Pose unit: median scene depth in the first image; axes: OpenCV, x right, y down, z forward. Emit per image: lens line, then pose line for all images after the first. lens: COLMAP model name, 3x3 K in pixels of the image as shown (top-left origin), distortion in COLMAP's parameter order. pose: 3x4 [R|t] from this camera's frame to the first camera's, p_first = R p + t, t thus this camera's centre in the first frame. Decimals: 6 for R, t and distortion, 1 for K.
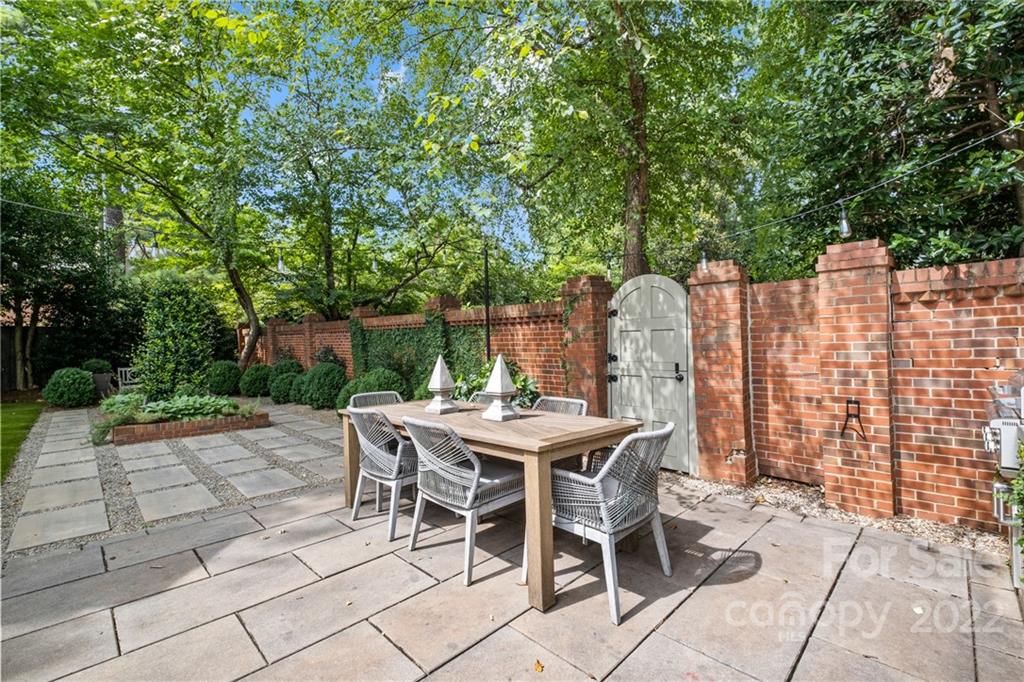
lens RADIAL K [[444.8, 0, 515.8], [0, 444.8, 343.6], [0, 0, 1]] dist [-0.000016, -0.003182]
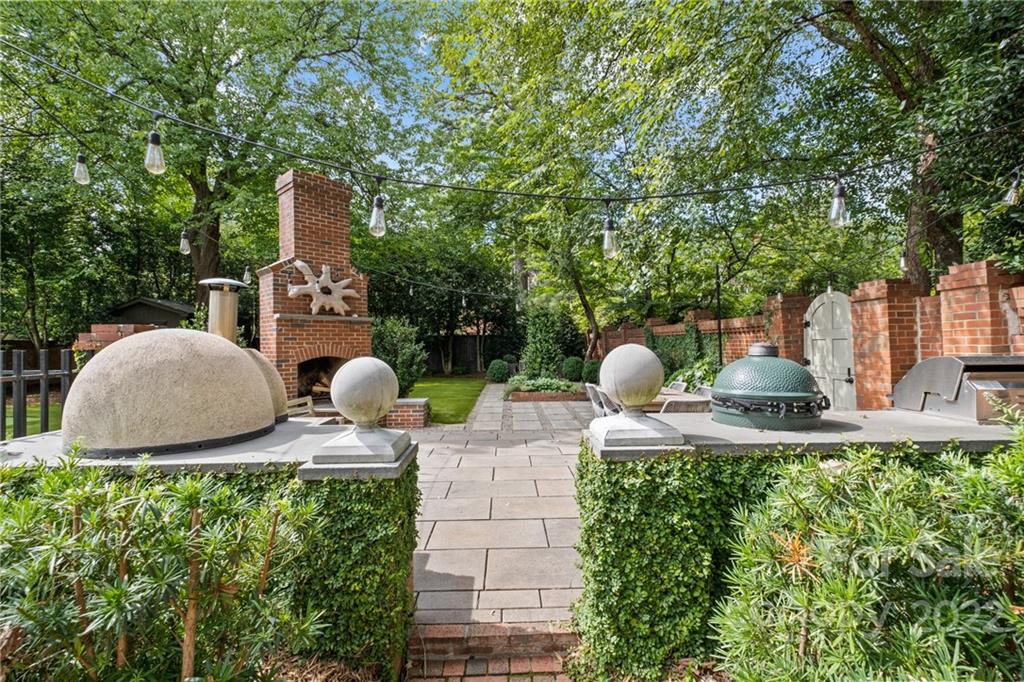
lens RADIAL K [[444.8, 0, 507.4], [0, 444.8, 344.2], [0, 0, 1]] dist [-0.000016, -0.003182]
pose [[0.708917, -0.000811, -0.705292, 0.298655], [0.005569, 0.999975, 0.004448, -0.015403], [0.705270, -0.007080, 0.708903, -0.248815]]
